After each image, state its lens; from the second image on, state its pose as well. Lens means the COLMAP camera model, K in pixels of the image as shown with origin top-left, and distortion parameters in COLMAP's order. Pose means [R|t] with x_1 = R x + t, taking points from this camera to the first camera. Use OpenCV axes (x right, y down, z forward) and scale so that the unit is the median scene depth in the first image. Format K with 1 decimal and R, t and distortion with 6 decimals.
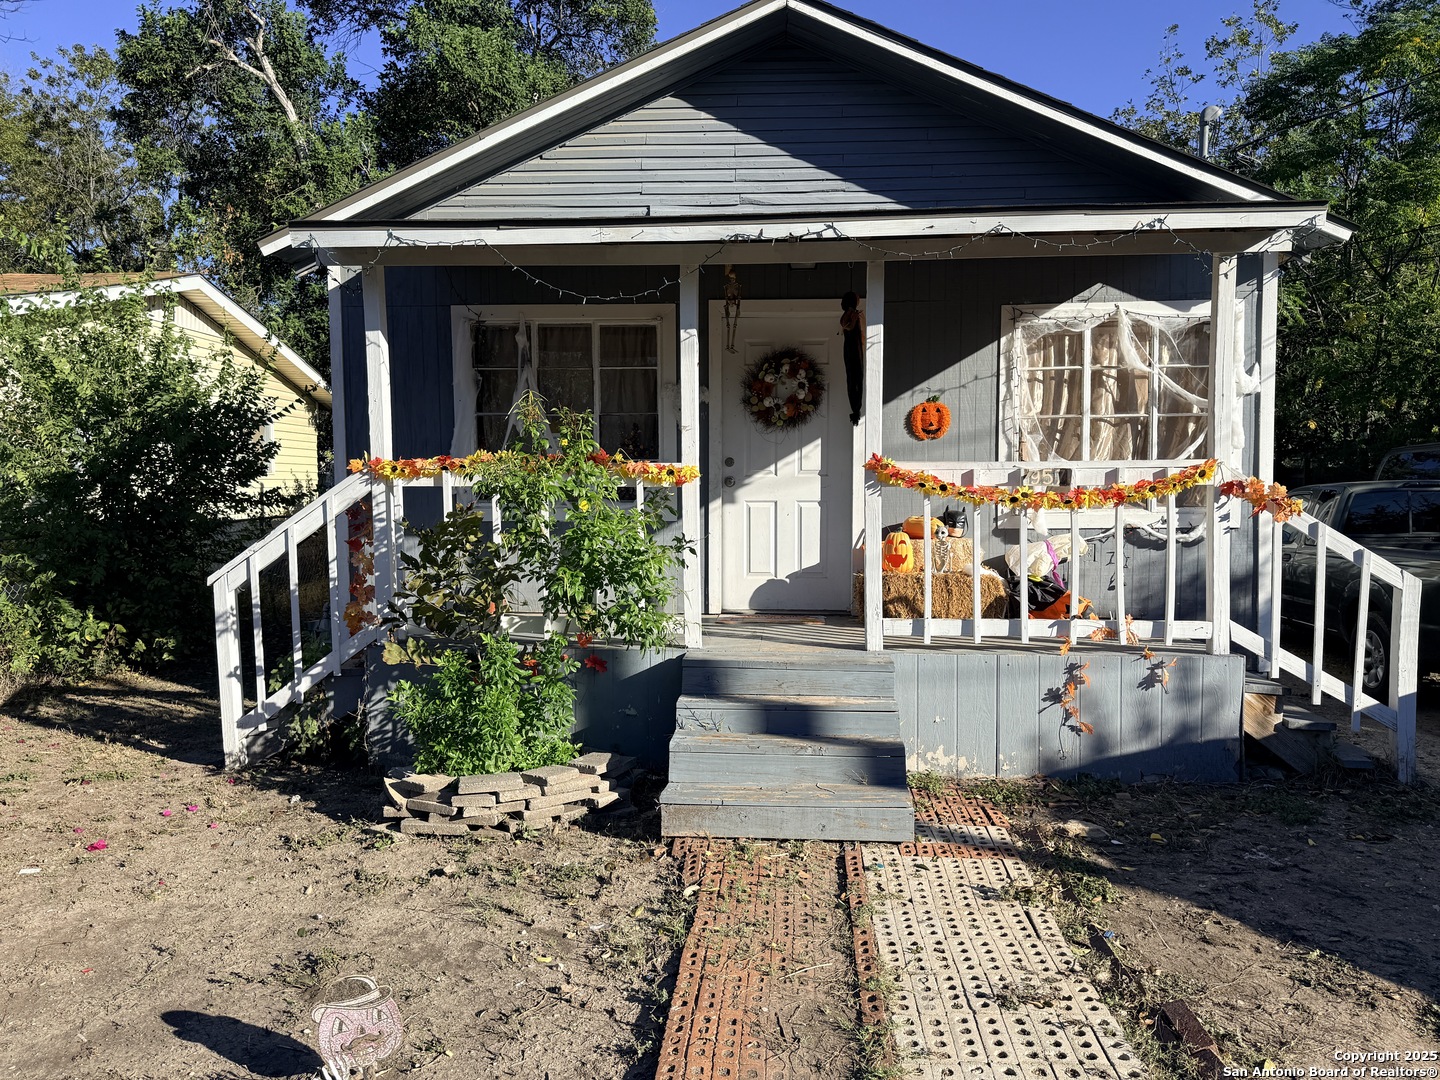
lens RADIAL K [[1000.1, 0, 720.0], [0, 1000.1, 540.0], [0, 0, 1]] dist [0.122621, -0.176267]
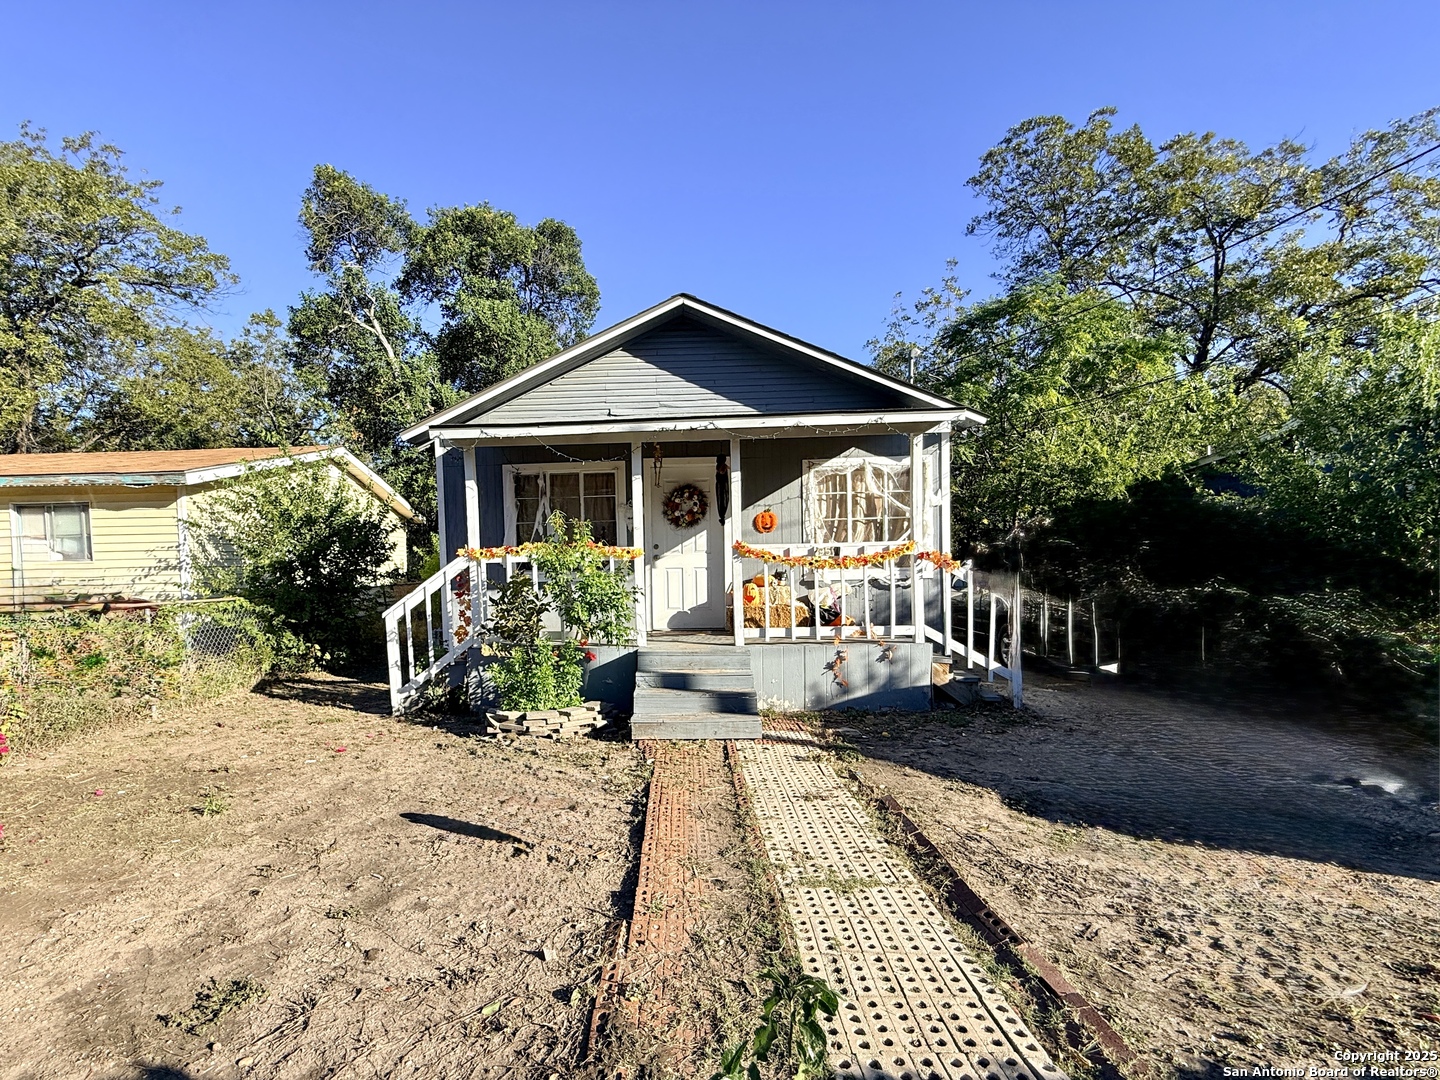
lens RADIAL K [[641.6, 0, 635.7], [0, 641.6, 590.2], [0, 0, 1]] dist [0.000350, 0.000039]
pose [[0.999819, -0.018618, 0.003809, -0.040918], [0.018675, 0.999704, -0.015567, 0.021515], [-0.003518, 0.015635, 0.999872, -0.190356]]
